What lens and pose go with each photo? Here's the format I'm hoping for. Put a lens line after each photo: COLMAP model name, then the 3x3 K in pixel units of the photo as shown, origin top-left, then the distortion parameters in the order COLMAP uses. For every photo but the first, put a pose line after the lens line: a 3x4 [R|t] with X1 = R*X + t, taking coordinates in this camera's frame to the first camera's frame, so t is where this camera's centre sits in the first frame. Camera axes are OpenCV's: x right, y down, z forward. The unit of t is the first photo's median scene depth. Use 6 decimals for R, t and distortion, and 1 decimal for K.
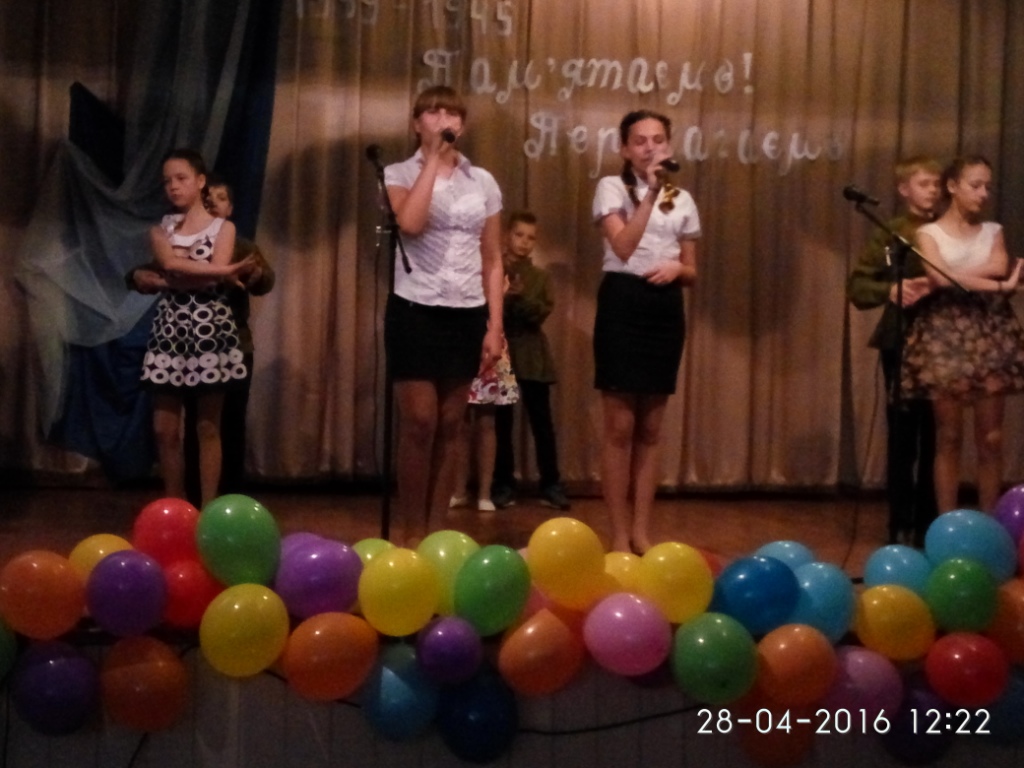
lens RADIAL K [[1730.0, 0, 512.0], [0, 1730.0, 384.0], [0, 0, 1]] dist [0.086587, 0.102222]
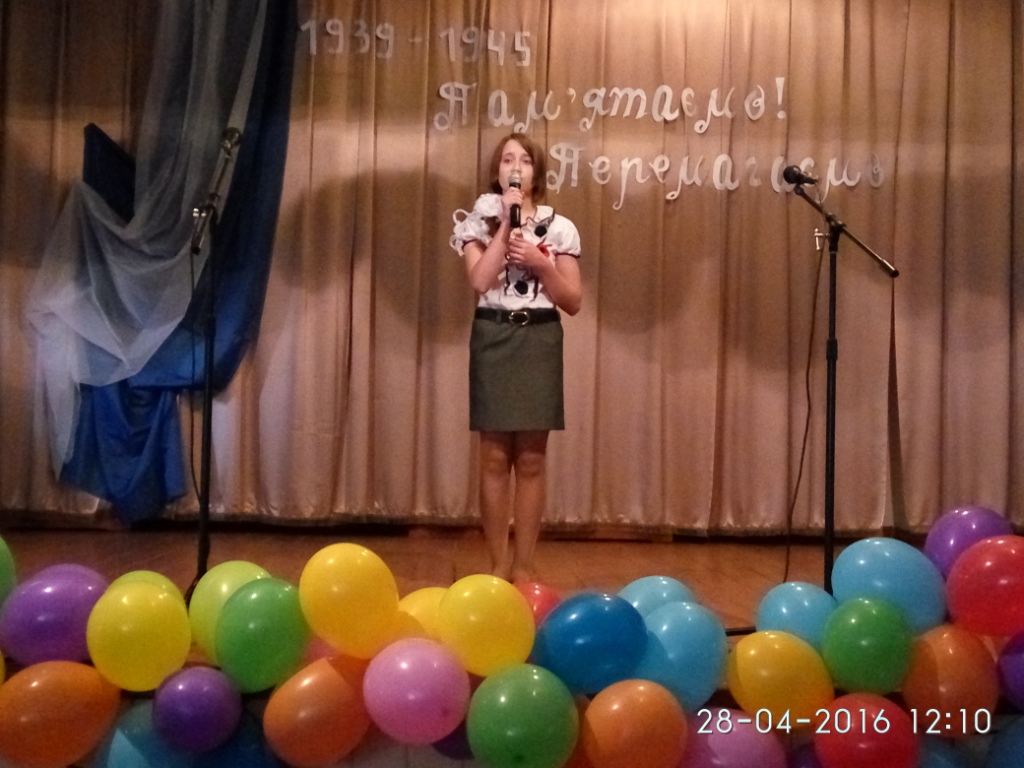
lens RADIAL K [[1549.8, 0, 512.0], [0, 1549.8, 384.0], [0, 0, 1]] dist [0.082813, 0.078727]
pose [[0.992702, -0.010399, -0.120141, 0.095757], [0.005019, 0.998975, -0.044993, 0.017785], [0.120485, 0.044061, 0.991737, 0.143732]]
